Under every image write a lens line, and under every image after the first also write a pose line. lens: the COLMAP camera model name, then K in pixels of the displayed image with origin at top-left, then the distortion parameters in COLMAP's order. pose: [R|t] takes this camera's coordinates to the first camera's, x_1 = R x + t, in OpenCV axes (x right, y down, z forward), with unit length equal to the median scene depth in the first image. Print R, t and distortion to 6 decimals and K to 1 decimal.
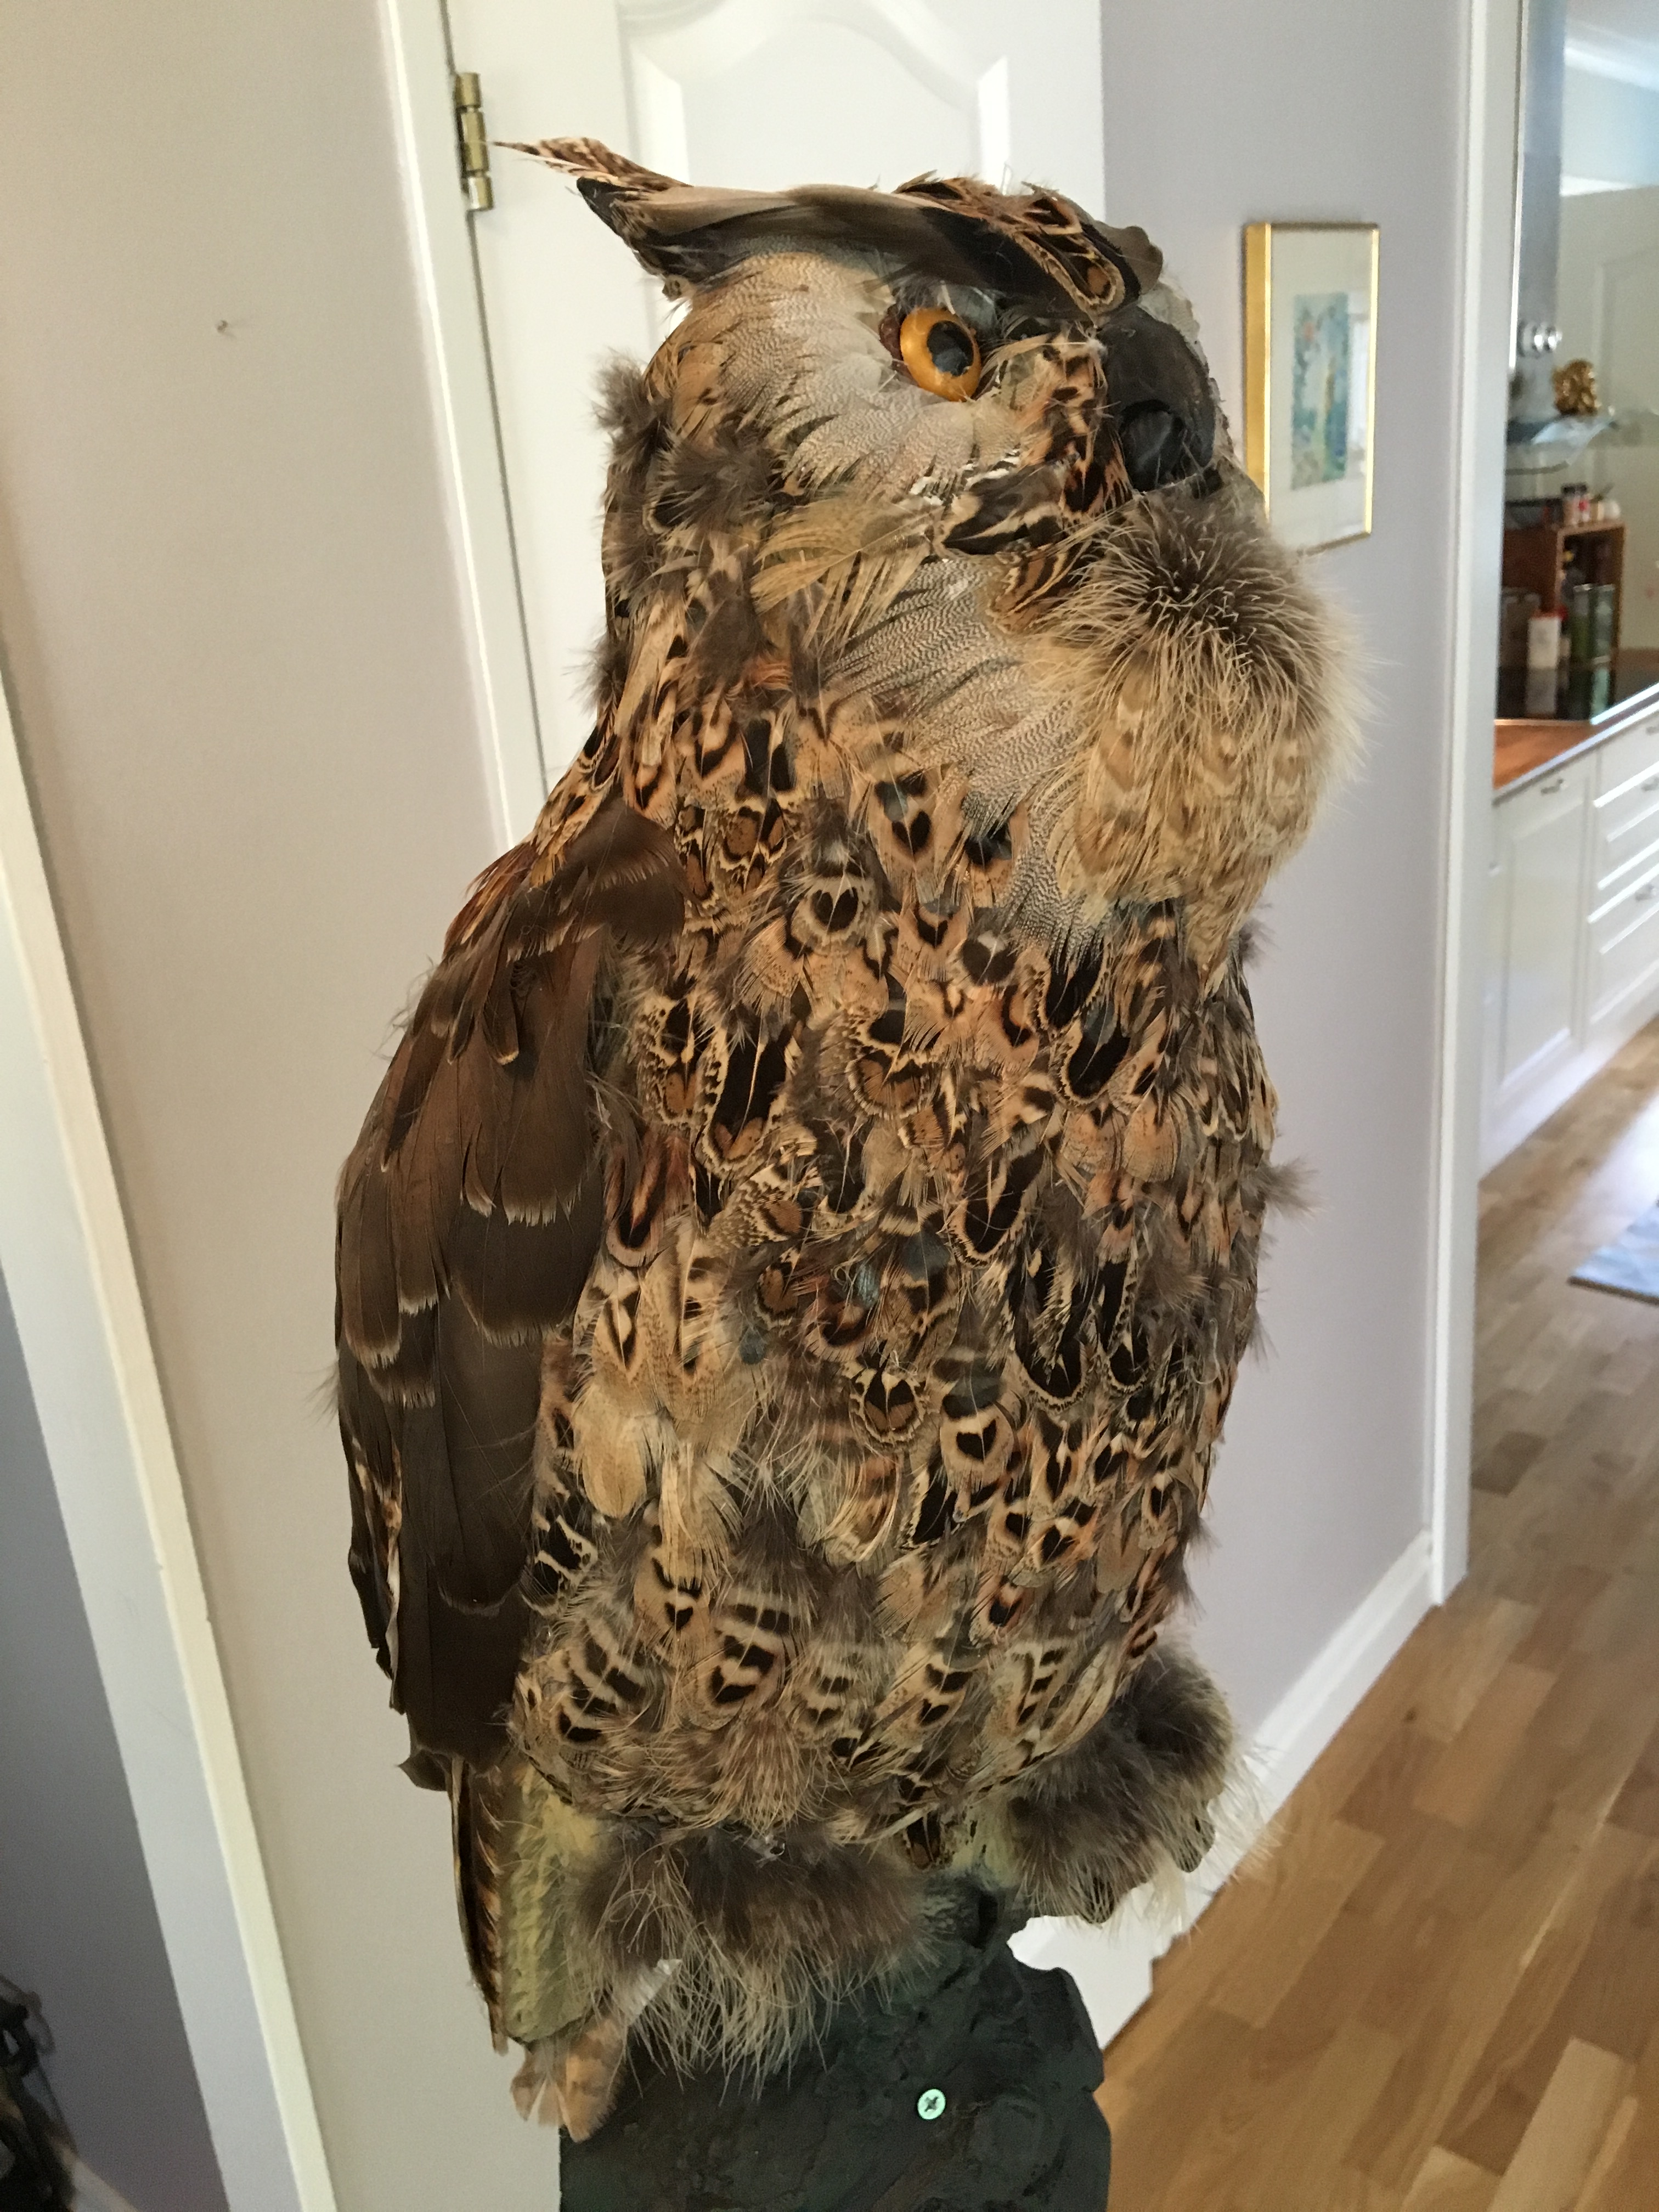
lens RADIAL K [[1866.8, 0, 844.9], [0, 1866.8, 1120.6], [0, 0, 1]] dist [0.070398, -0.085680]
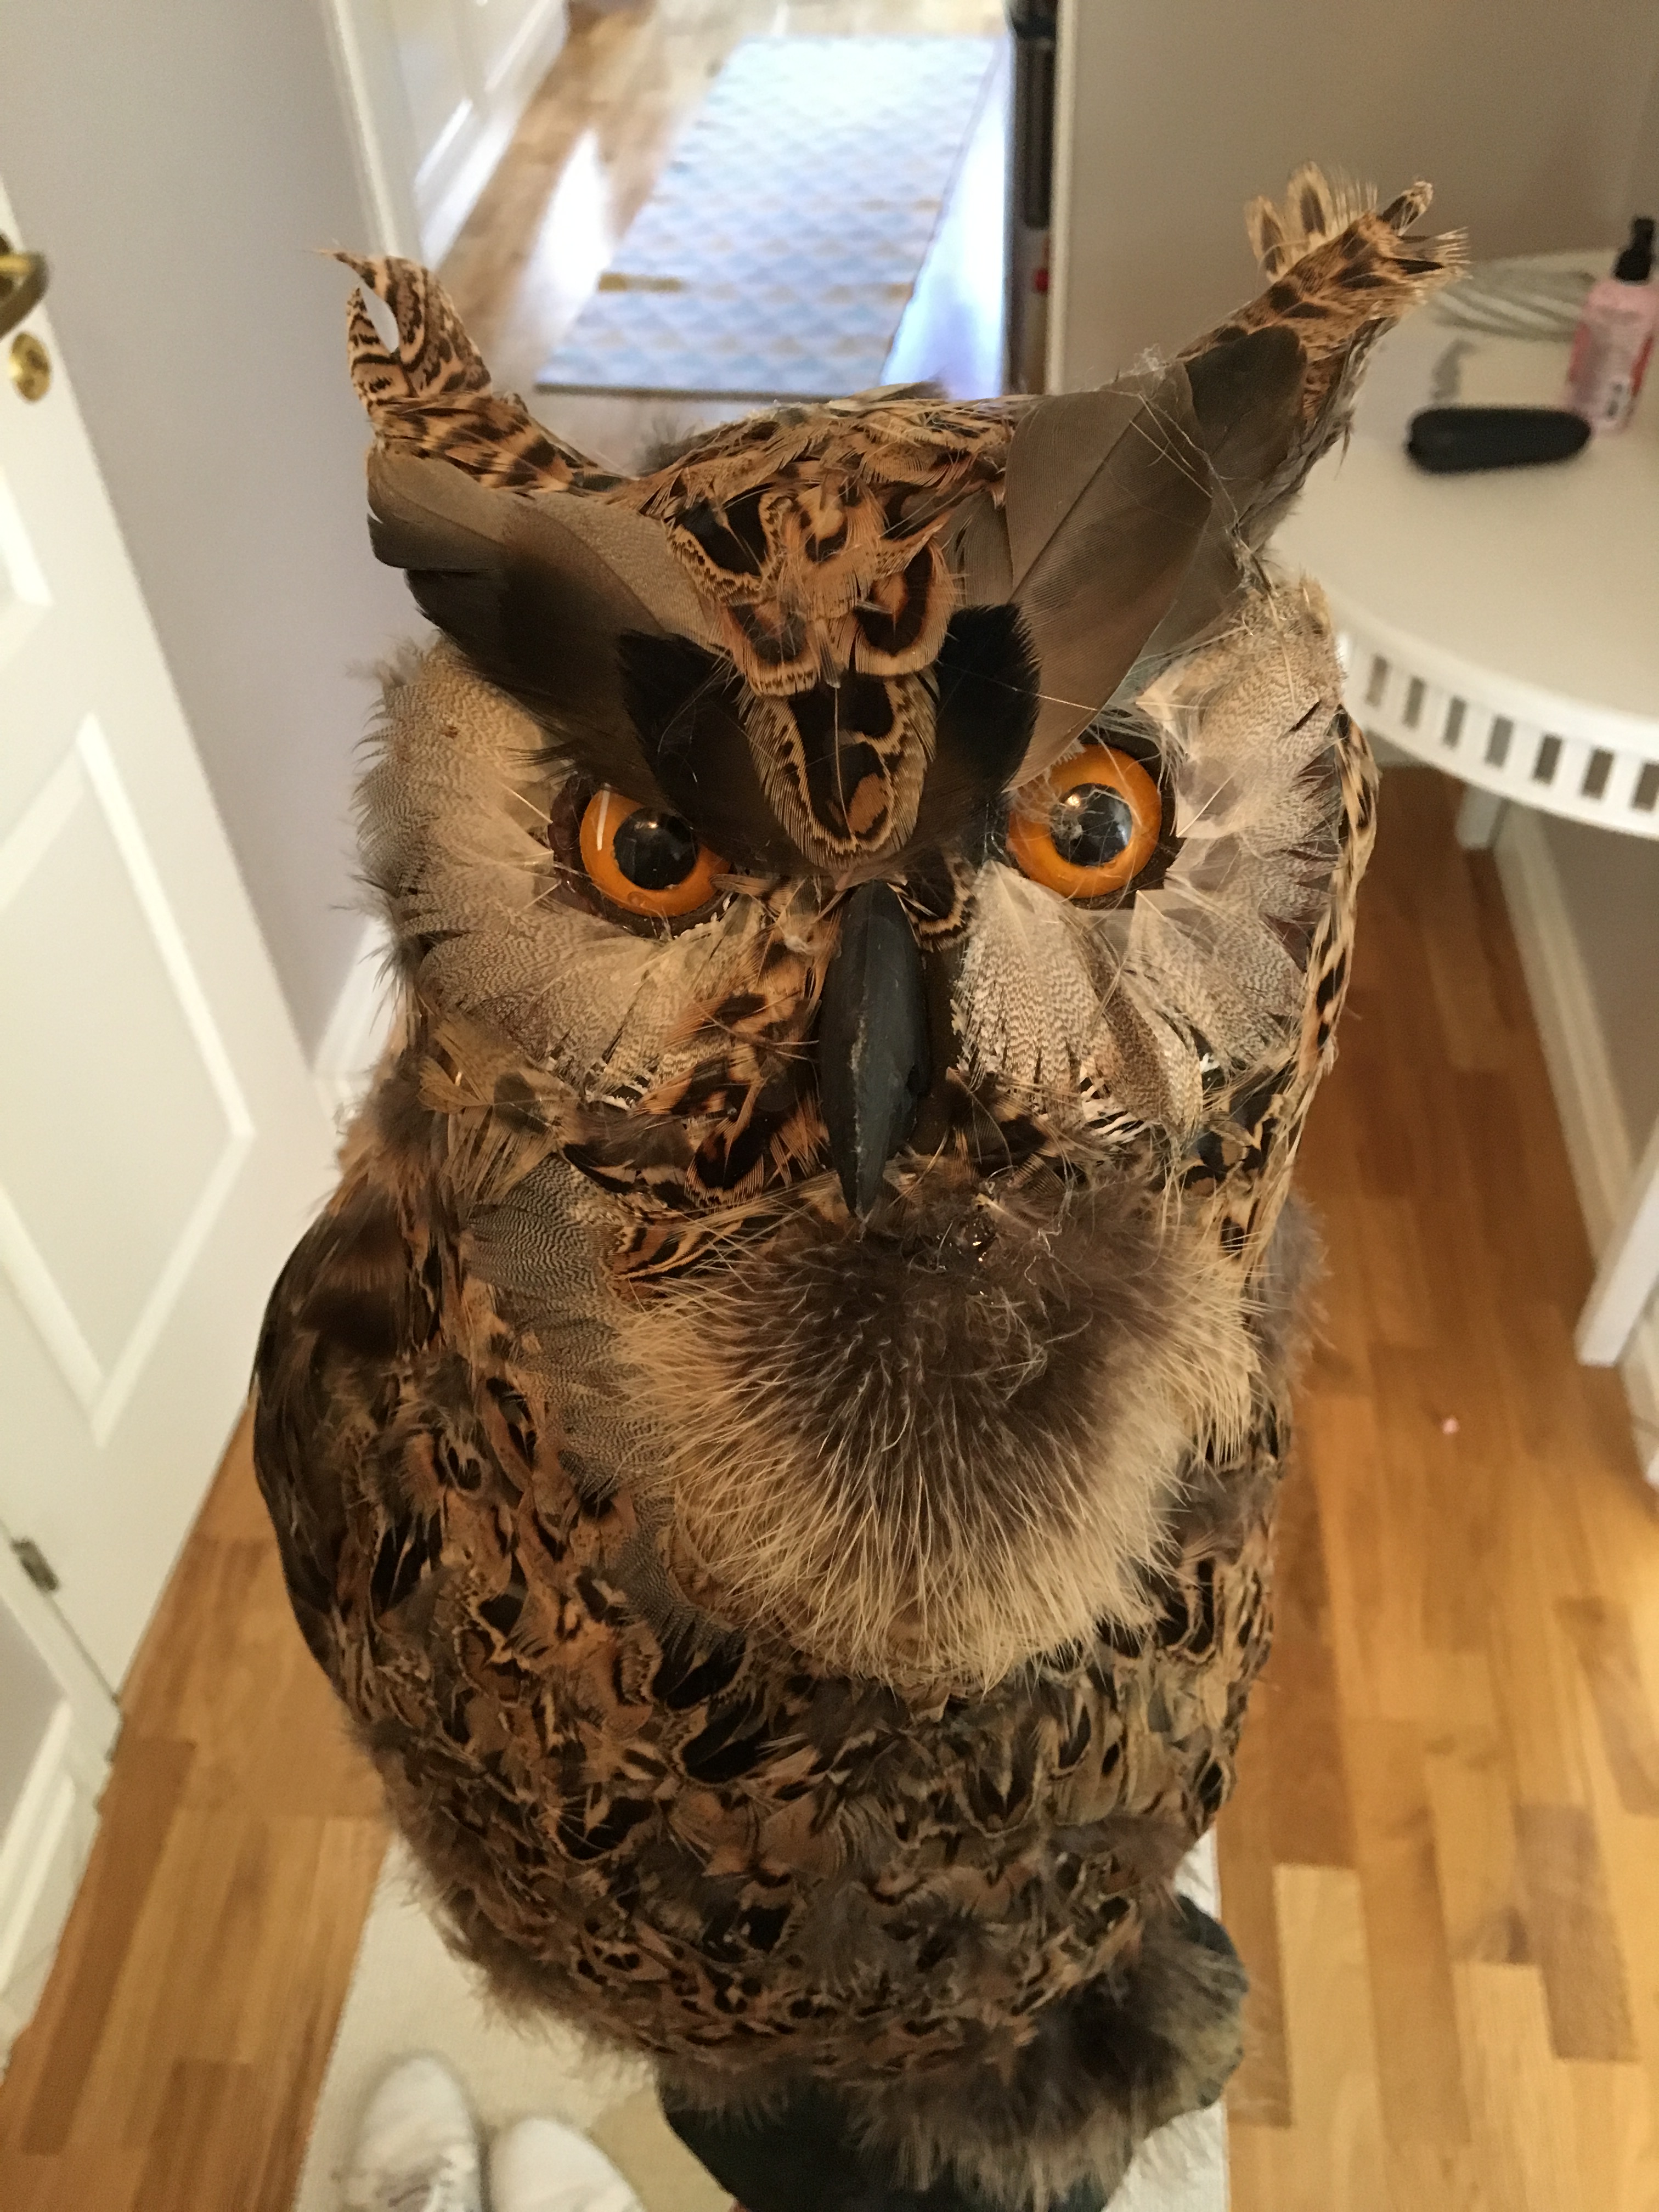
lens RADIAL K [[1866.8, 0, 831.3], [0, 1866.8, 1099.8], [0, 0, 1]] dist [0.070398, -0.085680]
pose [[0.791066, 0.374471, -0.483721, 0.452756], [-0.127282, 0.874193, 0.468599, -0.651271], [0.598342, -0.309124, 0.739208, 0.540786]]
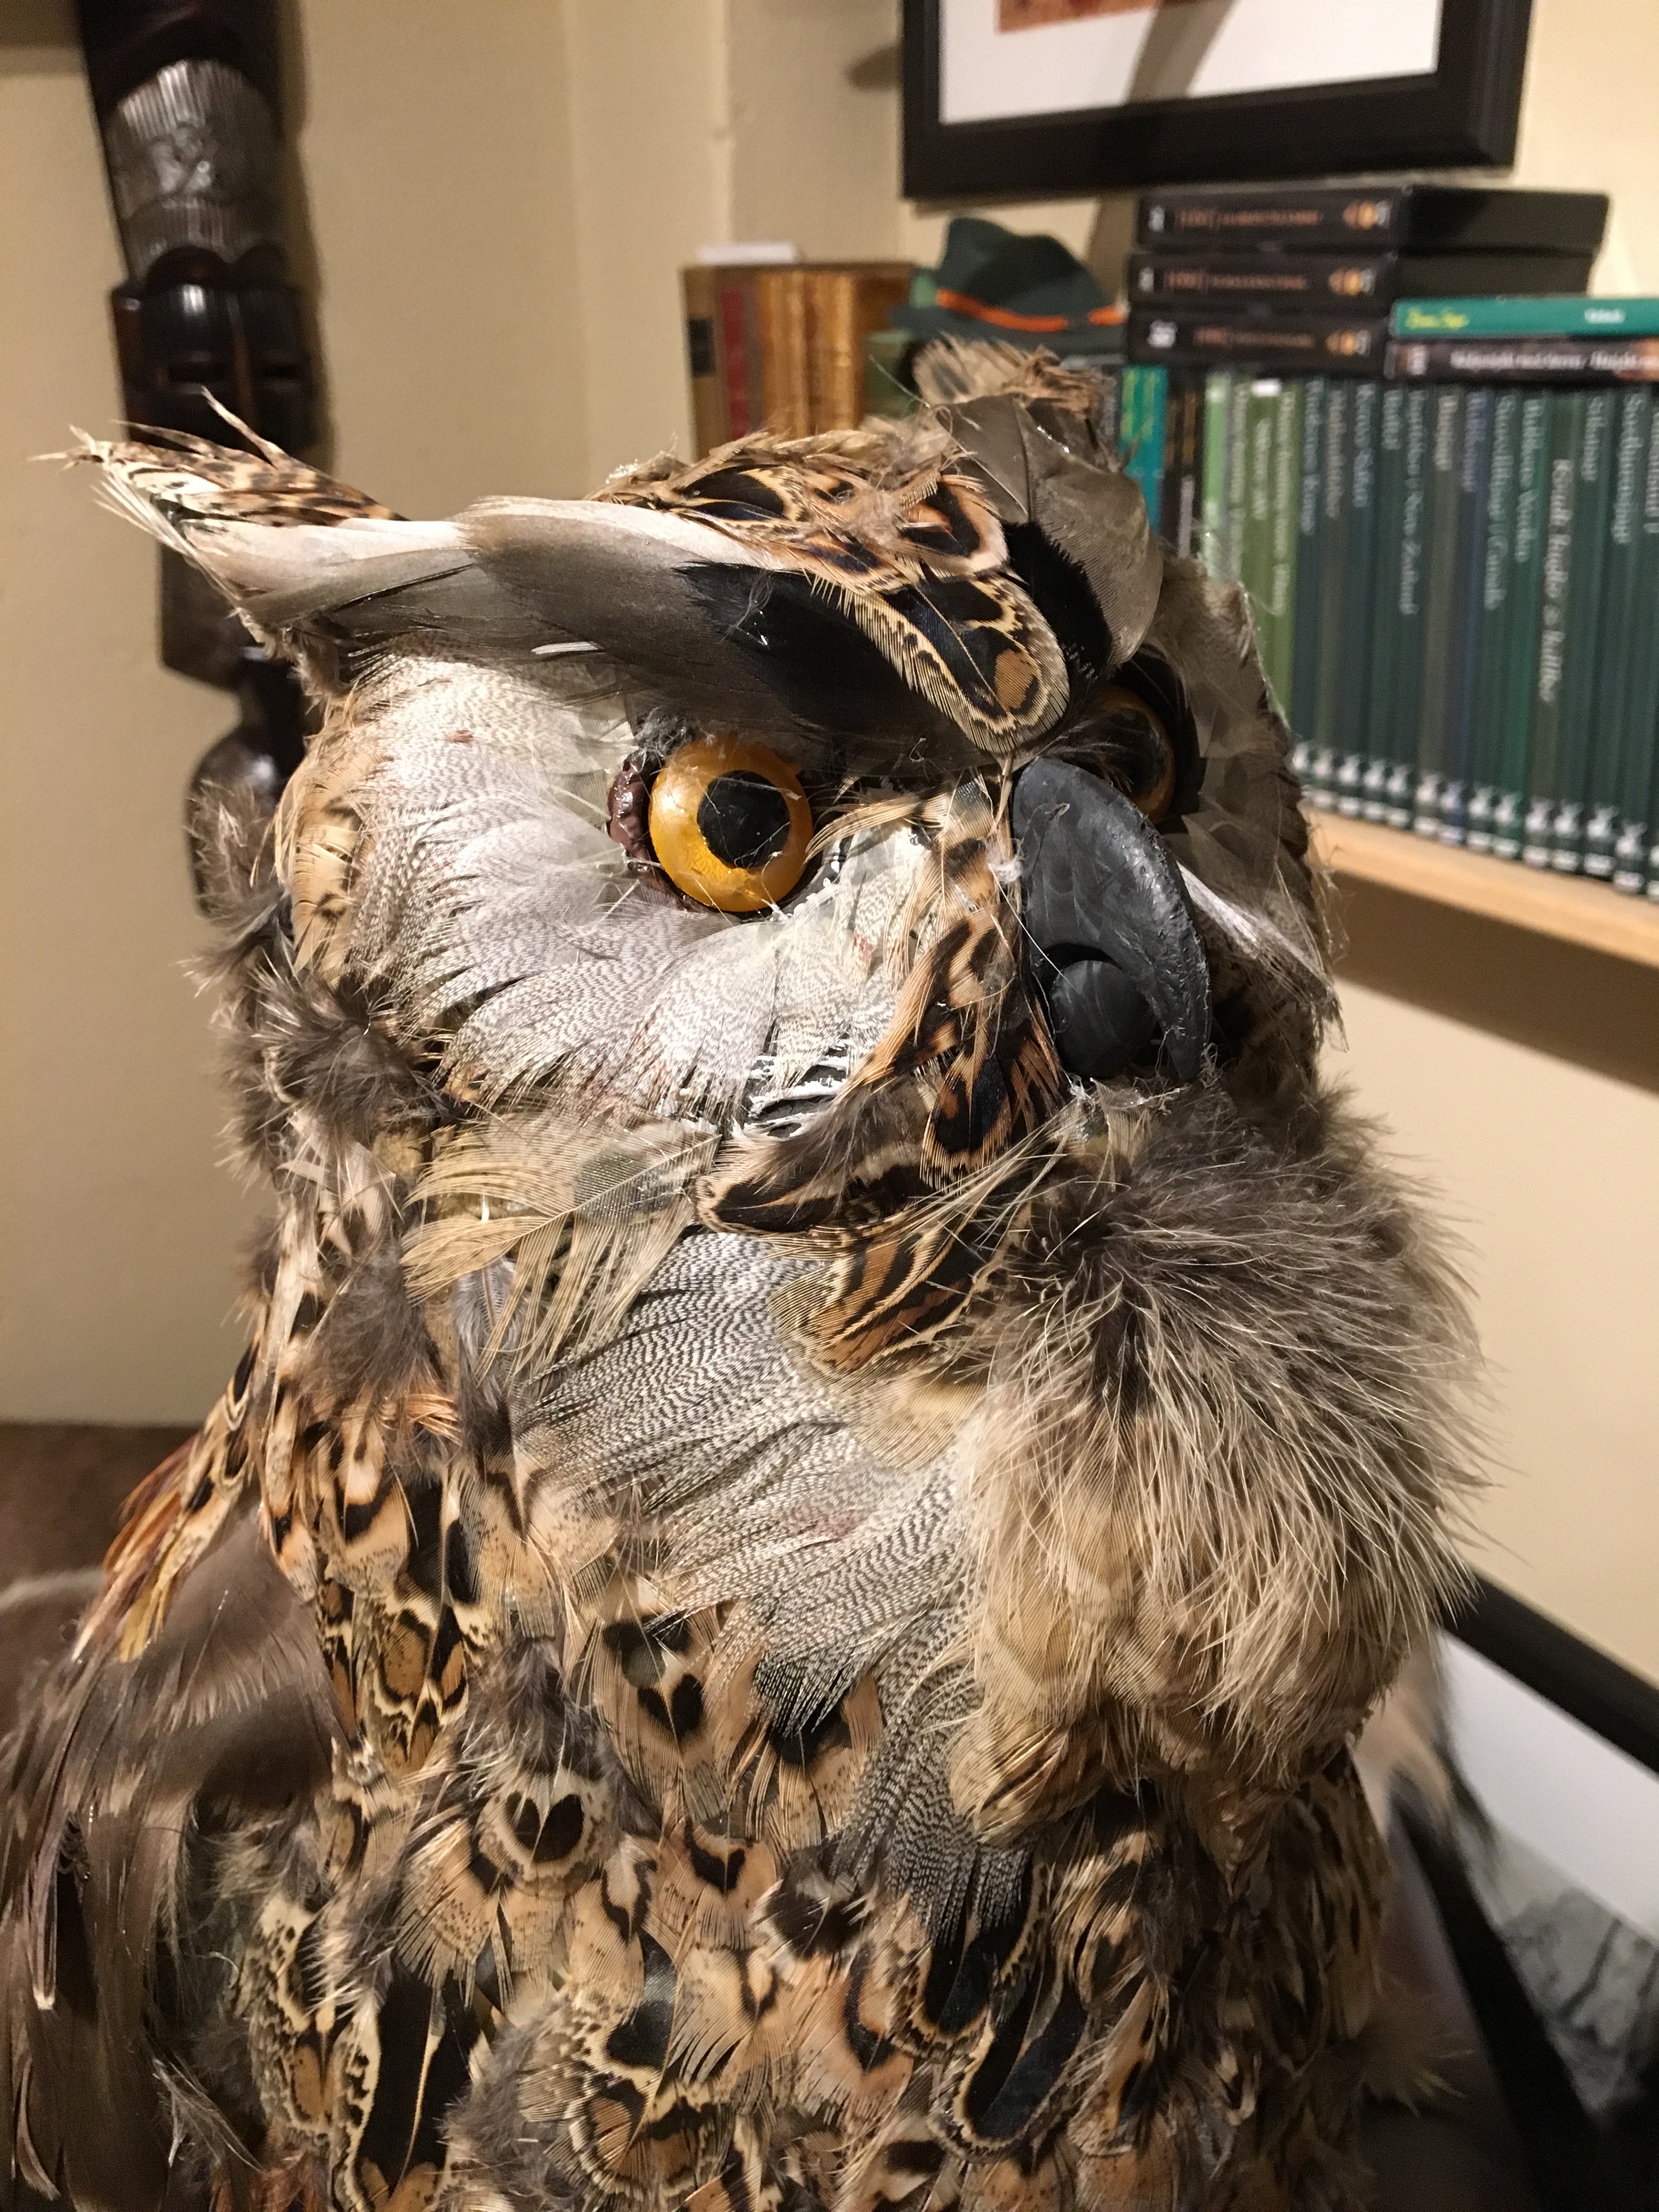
lens RADIAL K [[1866.8, 0, 823.6], [0, 1866.8, 1098.2], [0, 0, 1]] dist [0.070398, -0.085680]
pose [[0.992241, -0.002870, -0.124293, 0.149130], [0.012036, 0.997255, 0.073059, -0.372341], [0.123742, -0.073988, 0.989552, 0.458248]]
